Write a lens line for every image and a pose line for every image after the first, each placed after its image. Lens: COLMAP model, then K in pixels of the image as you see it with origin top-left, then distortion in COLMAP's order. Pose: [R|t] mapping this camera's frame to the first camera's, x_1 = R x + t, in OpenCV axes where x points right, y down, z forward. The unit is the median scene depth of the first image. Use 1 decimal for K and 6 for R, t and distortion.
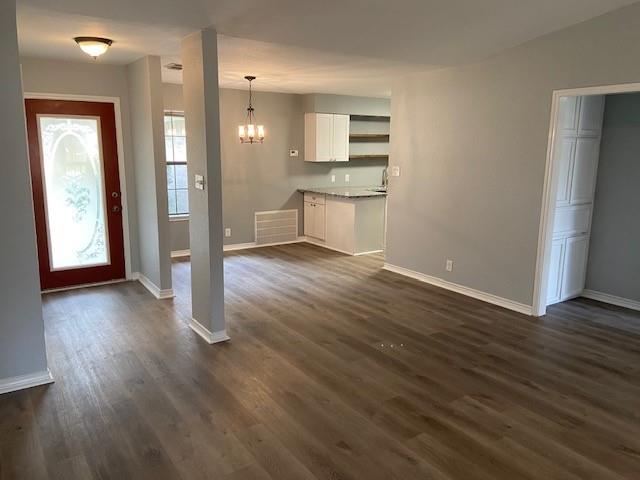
lens RADIAL K [[481.1, 0, 321.6], [0, 481.1, 238.1], [0, 0, 1]] dist [0.105243, -0.113424]
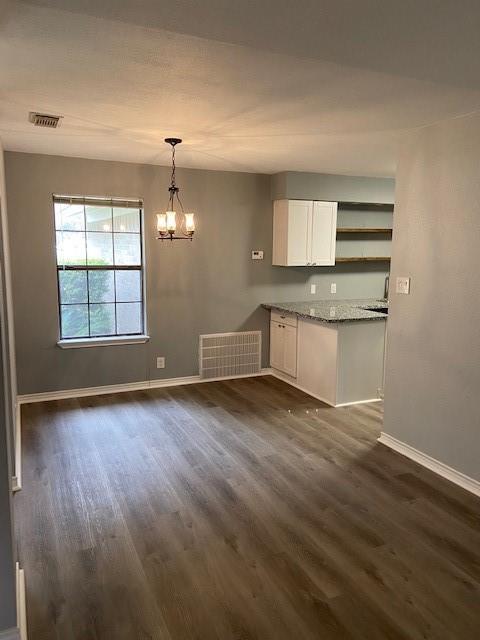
lens RADIAL K [[481.1, 0, 243.7], [0, 481.1, 316.6], [0, 0, 1]] dist [0.105243, -0.113424]
pose [[0.985539, 0.024984, -0.167595, 0.048995], [-0.032476, 0.998585, -0.042108, -0.053675], [0.166306, 0.046942, 0.984956, 0.295621]]
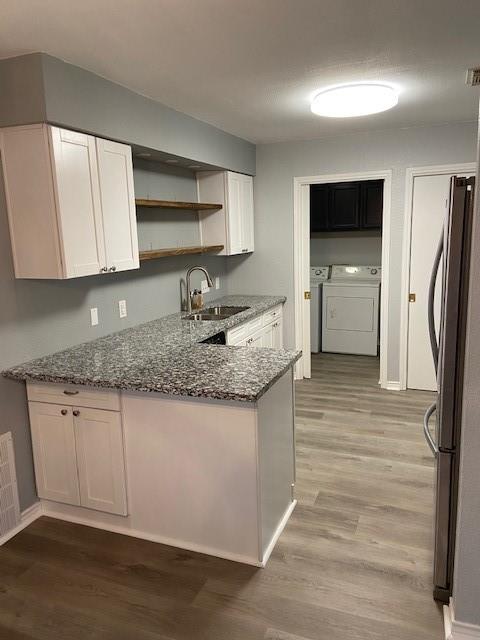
lens RADIAL K [[481.1, 0, 243.7], [0, 481.1, 316.6], [0, 0, 1]] dist [0.105243, -0.113424]
pose [[0.831761, -0.129790, 0.539748, -0.093536], [0.137488, 0.990156, 0.026226, -0.131517], [-0.537838, 0.052395, 0.841418, 0.688474]]
